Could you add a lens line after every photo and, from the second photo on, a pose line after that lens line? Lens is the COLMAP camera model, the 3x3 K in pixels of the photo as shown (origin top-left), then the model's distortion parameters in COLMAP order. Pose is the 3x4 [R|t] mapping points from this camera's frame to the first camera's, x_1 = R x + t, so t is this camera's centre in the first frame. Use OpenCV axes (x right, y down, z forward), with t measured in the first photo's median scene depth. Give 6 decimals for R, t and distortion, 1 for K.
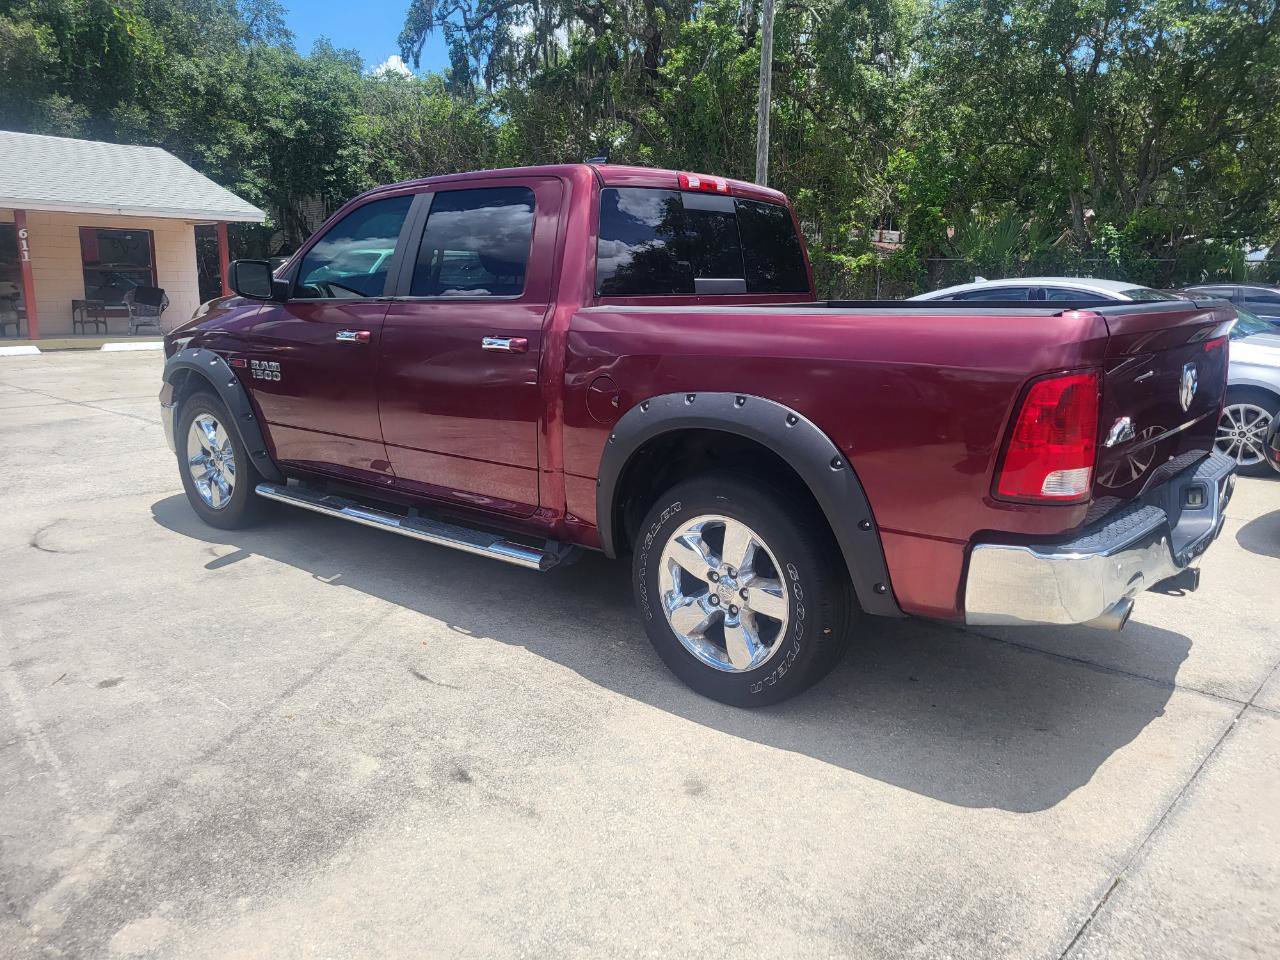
lens RADIAL K [[973.9, 0, 645.2], [0, 973.9, 482.0], [0, 0, 1]] dist [0.057277, -0.048279]
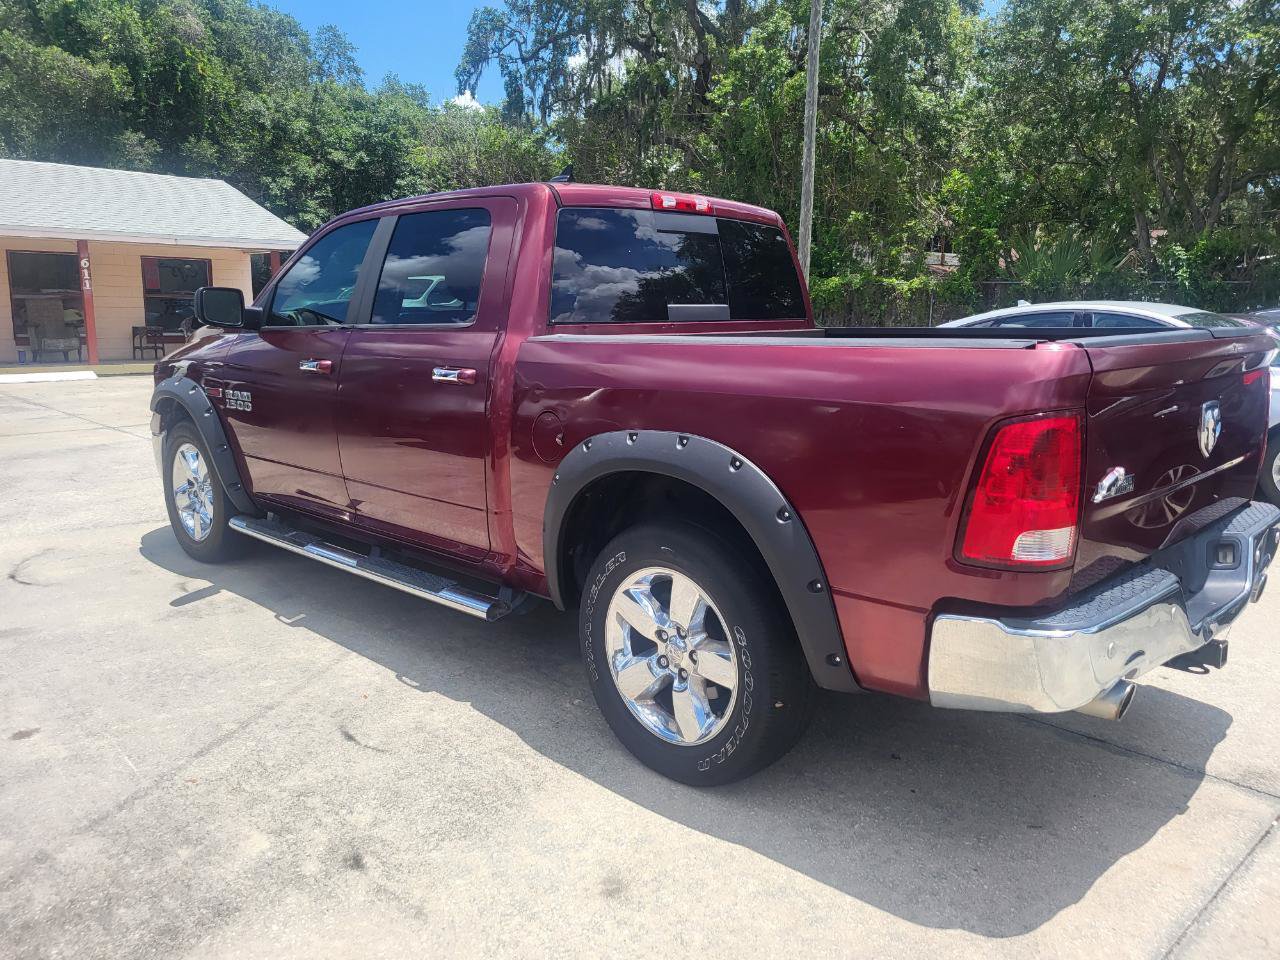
lens RADIAL K [[973.9, 0, 630.1], [0, 973.9, 469.5], [0, 0, 1]] dist [0.057277, -0.048279]
pose [[0.996951, 0.009641, -0.077429, 0.070815], [-0.012462, 0.999273, -0.036037, -0.014703], [0.077026, 0.036892, 0.996346, 0.065565]]
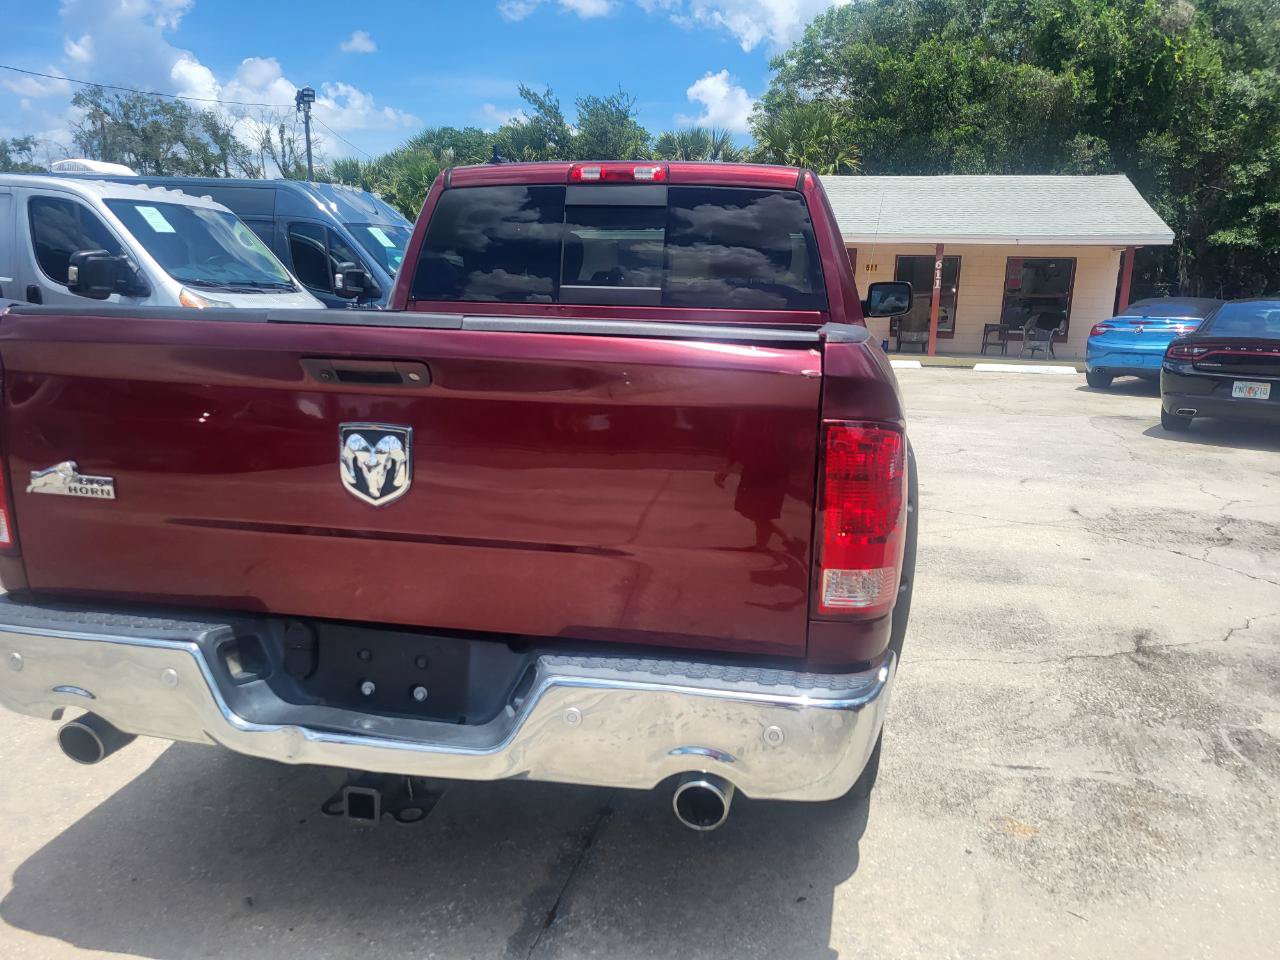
lens RADIAL K [[964.6, 0, 652.7], [0, 964.6, 480.5], [0, 0, 1]] dist [0.059030, -0.042666]
pose [[0.486112, 0.171538, -0.856895, 0.683009], [-0.197819, 0.976693, 0.083297, -0.101806], [0.851212, 0.129018, 0.508716, 0.525878]]
